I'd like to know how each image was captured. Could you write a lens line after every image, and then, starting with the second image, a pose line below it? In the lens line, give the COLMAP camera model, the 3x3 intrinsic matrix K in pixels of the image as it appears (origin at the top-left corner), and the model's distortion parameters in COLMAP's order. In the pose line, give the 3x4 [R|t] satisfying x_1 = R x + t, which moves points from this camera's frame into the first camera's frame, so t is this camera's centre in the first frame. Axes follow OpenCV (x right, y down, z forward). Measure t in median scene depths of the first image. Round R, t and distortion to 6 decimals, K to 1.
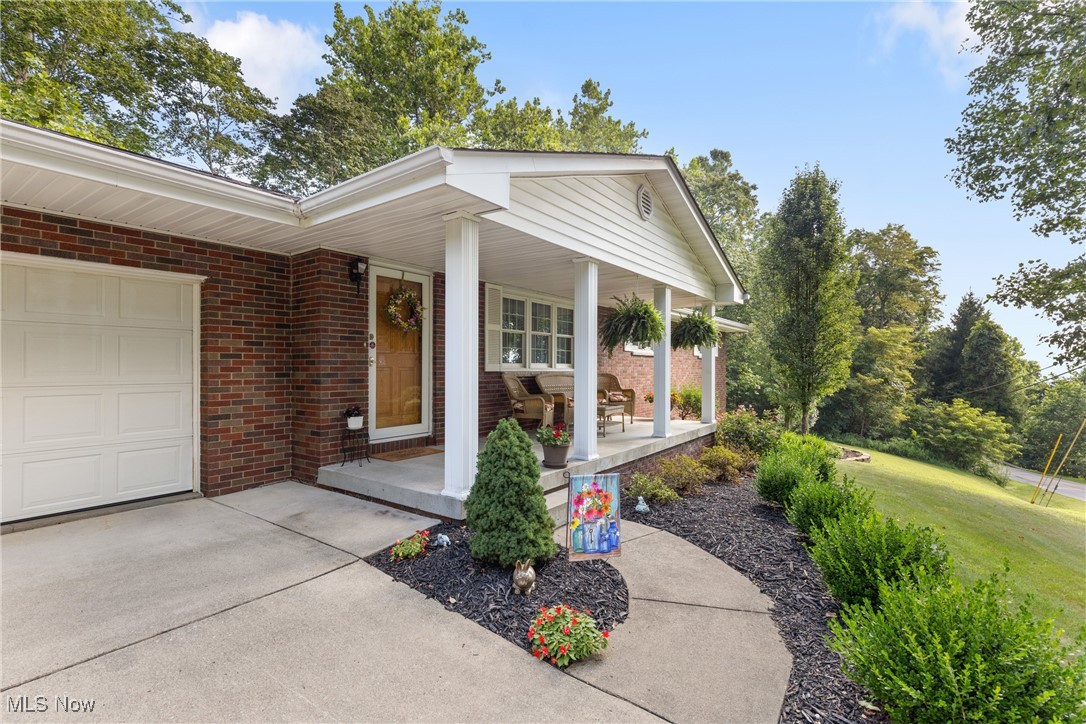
lens RADIAL K [[489.6, 0, 542.1], [0, 489.6, 363.6], [0, 0, 1]] dist [0.007140, -0.000155]
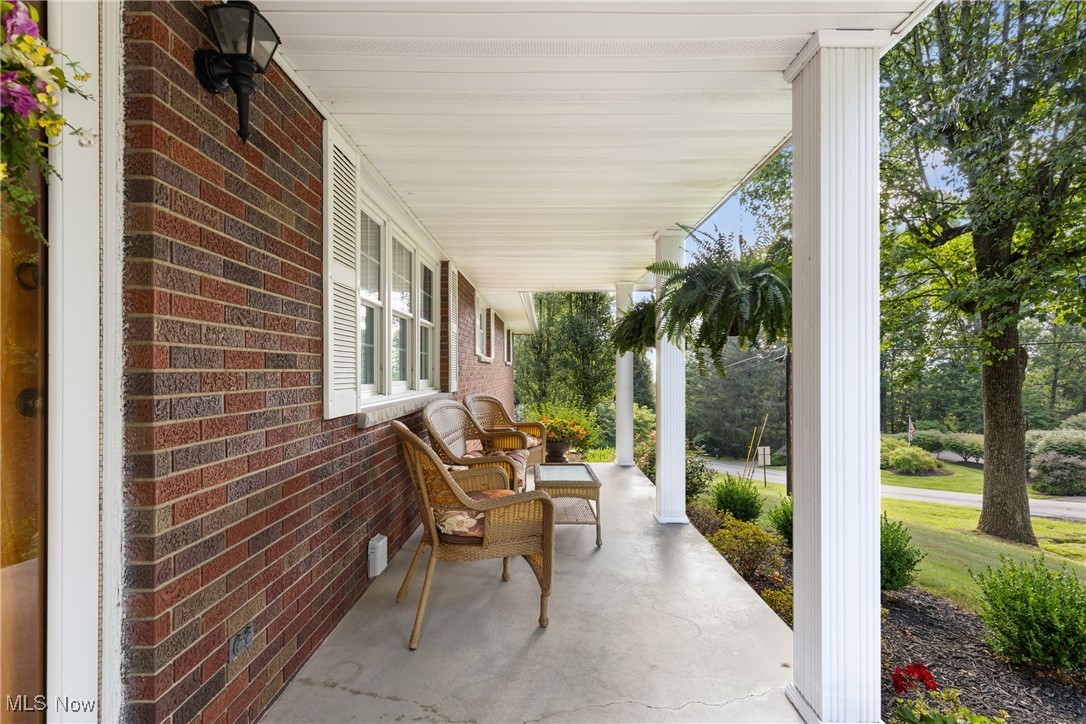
lens RADIAL K [[489.6, 0, 541.6], [0, 489.6, 363.4], [0, 0, 1]] dist [0.007140, -0.000155]
pose [[0.816934, 0.004107, 0.576717, -0.199460], [0.000041, 0.999974, -0.007178, -0.017914], [-0.576732, 0.005887, 0.816912, 0.738642]]
